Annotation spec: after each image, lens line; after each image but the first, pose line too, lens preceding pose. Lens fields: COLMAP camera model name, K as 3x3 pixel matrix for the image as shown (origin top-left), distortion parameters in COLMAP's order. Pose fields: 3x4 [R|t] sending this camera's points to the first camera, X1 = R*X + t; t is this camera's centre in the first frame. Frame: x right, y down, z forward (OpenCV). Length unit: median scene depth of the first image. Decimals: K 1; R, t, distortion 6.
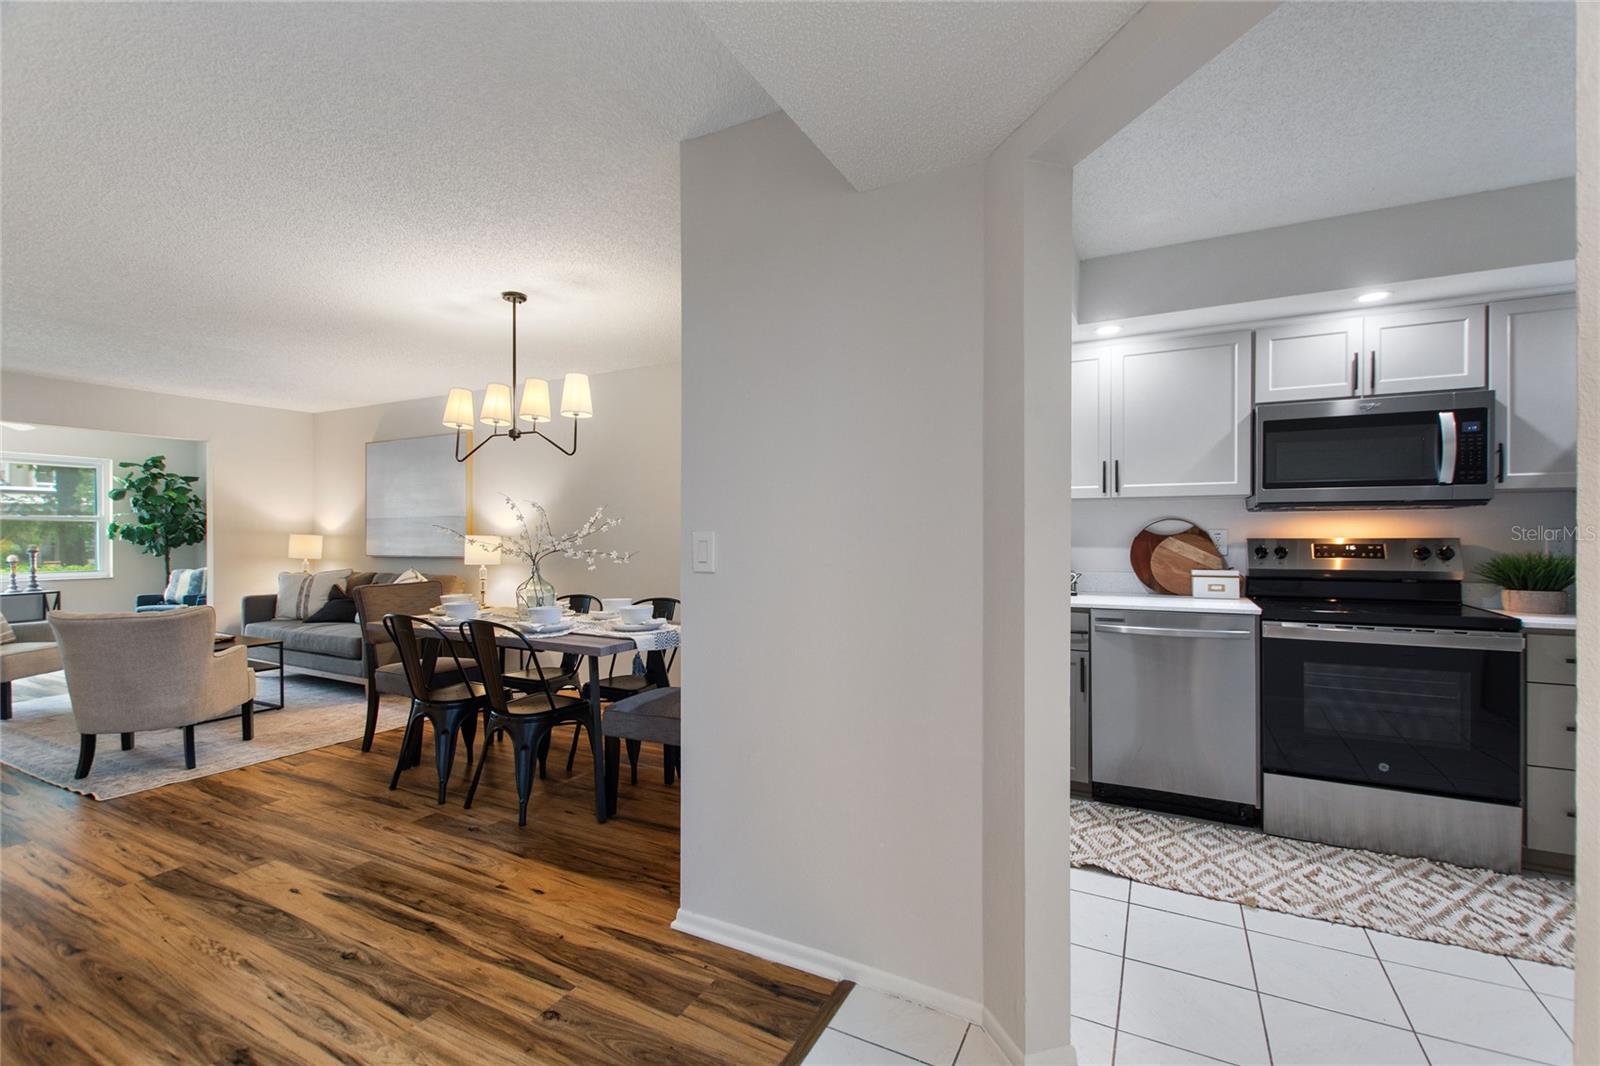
lens RADIAL K [[693.1, 0, 803.1], [0, 693.1, 537.6], [0, 0, 1]] dist [0.003961, -0.003539]
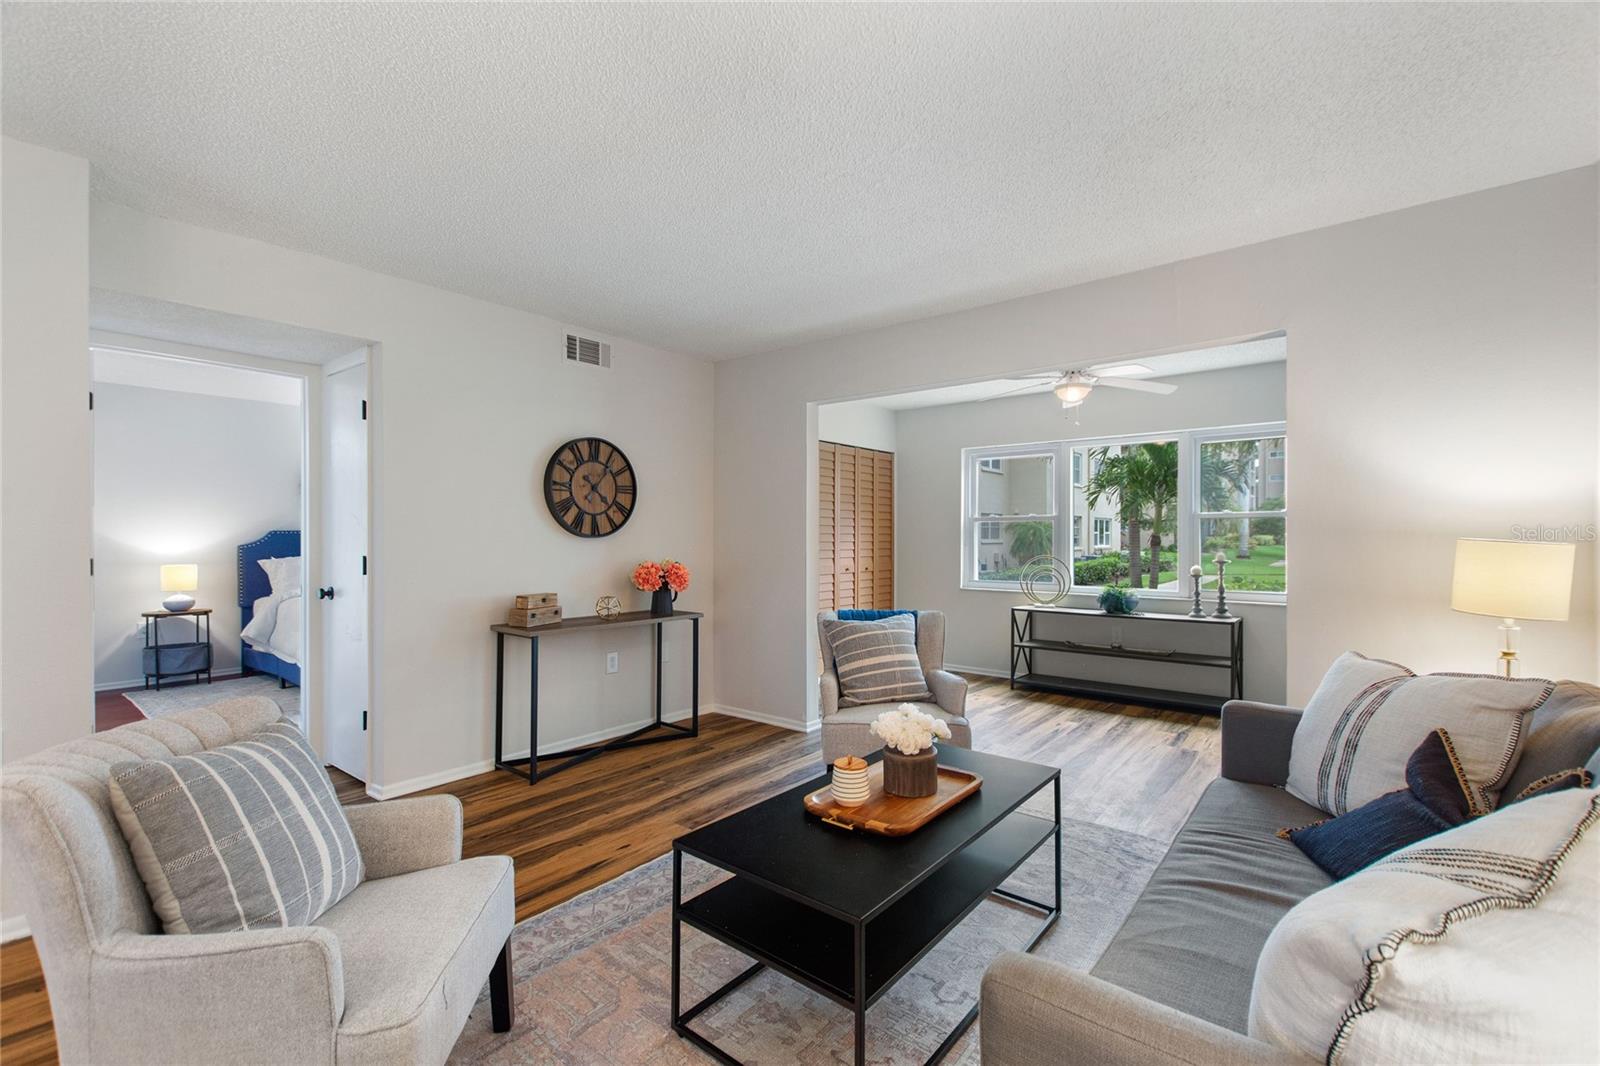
lens RADIAL K [[705.4, 0, 795.8], [0, 705.4, 537.7], [0, 0, 1]] dist [0.000179, -0.000019]
pose [[-0.200771, 0.003026, -0.979633, -0.734989], [-0.005789, 0.999974, 0.004275, -0.012907], [0.979621, 0.006529, -0.200749, 1.673881]]
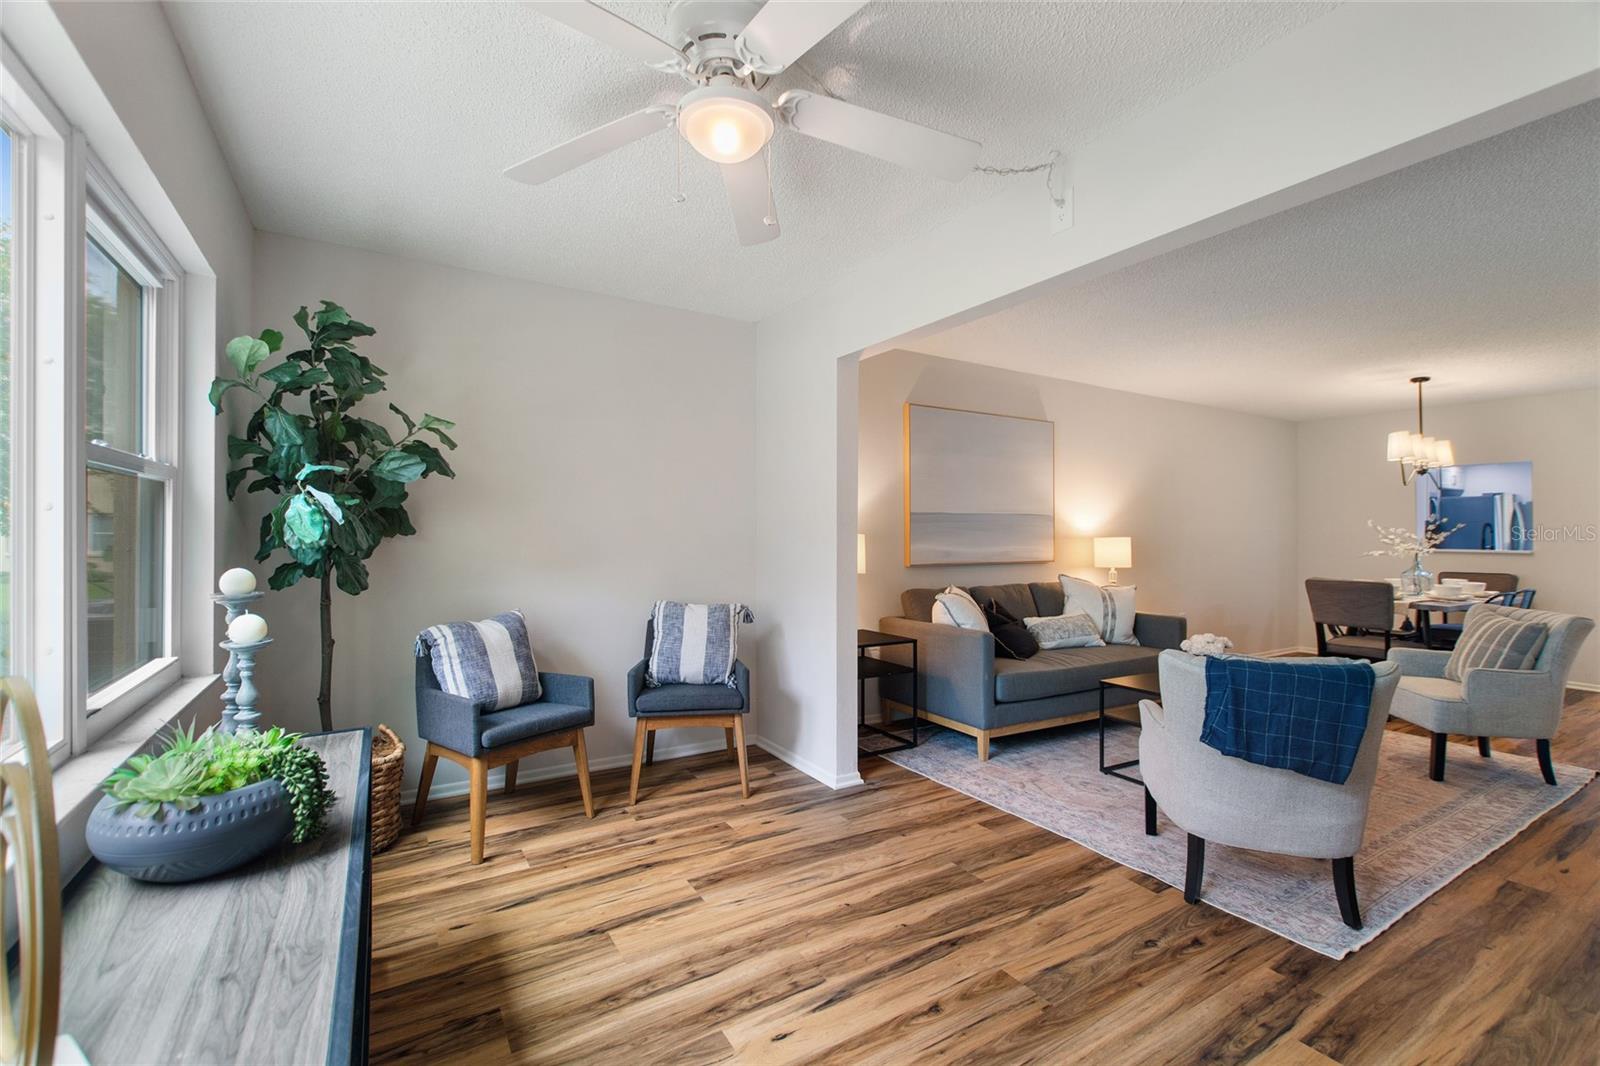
lens RADIAL K [[696.9, 0, 808.4], [0, 696.9, 531.8], [0, 0, 1]] dist [0.000065, -0.000362]
pose [[0.512827, 0.004516, 0.858480, -2.849977], [0.000565, 0.999984, -0.005598, -0.005987], [-0.858492, 0.003356, 0.512817, 1.619401]]
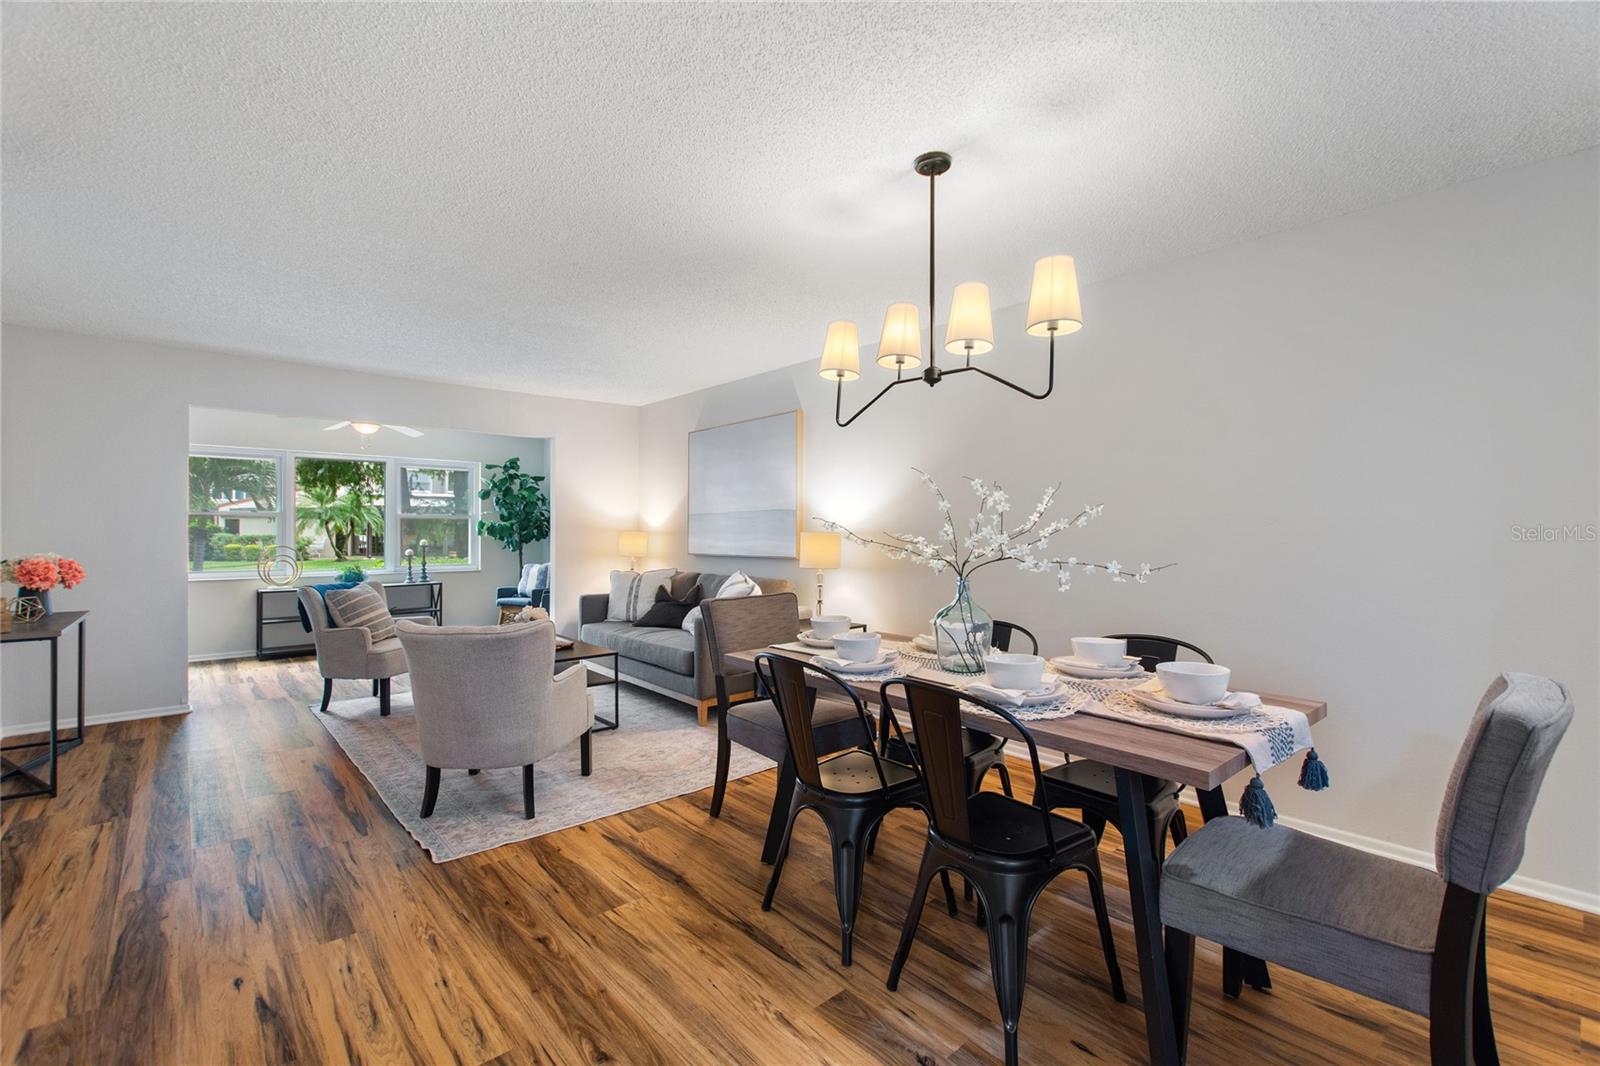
lens RADIAL K [[696.9, 0, 808.4], [0, 696.9, 531.8], [0, 0, 1]] dist [0.000065, -0.000362]
pose [[0.936534, 0.001730, -0.350573, -0.325532], [-0.003188, 0.999989, -0.003581, -0.002127], [0.350563, 0.004471, 0.936529, 0.389428]]
